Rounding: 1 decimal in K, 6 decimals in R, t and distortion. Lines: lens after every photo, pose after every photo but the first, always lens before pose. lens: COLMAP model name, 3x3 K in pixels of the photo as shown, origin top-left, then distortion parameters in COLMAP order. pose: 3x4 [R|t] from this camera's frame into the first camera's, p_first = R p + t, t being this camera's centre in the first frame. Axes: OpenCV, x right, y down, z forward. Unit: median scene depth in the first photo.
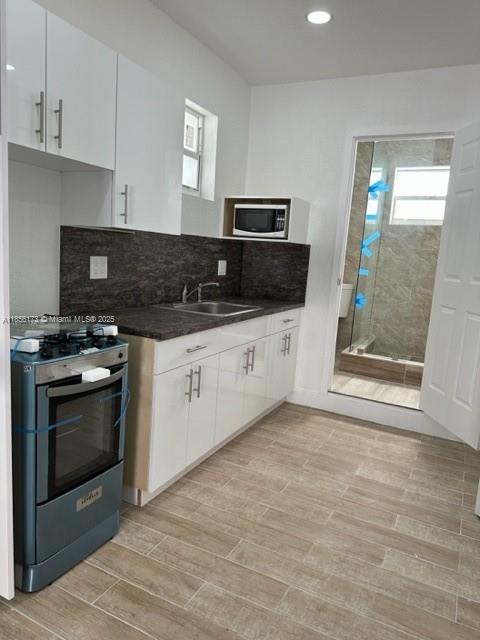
lens RADIAL K [[441.8, 0, 240.0], [0, 441.8, 320.0], [0, 0, 1]] dist [0.002649, -0.000043]
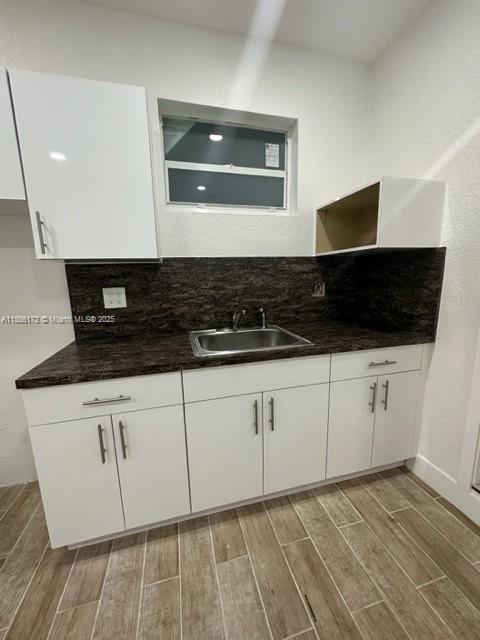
lens RADIAL K [[266.4, 0, 241.6], [0, 266.4, 311.9], [0, 0, 1]] dist [0.000001, 0.000088]
pose [[0.649635, 0.023550, -0.759881, 0.316780], [-0.044234, 0.998998, -0.006856, -0.073966], [0.758958, 0.038066, 0.650026, 0.643681]]
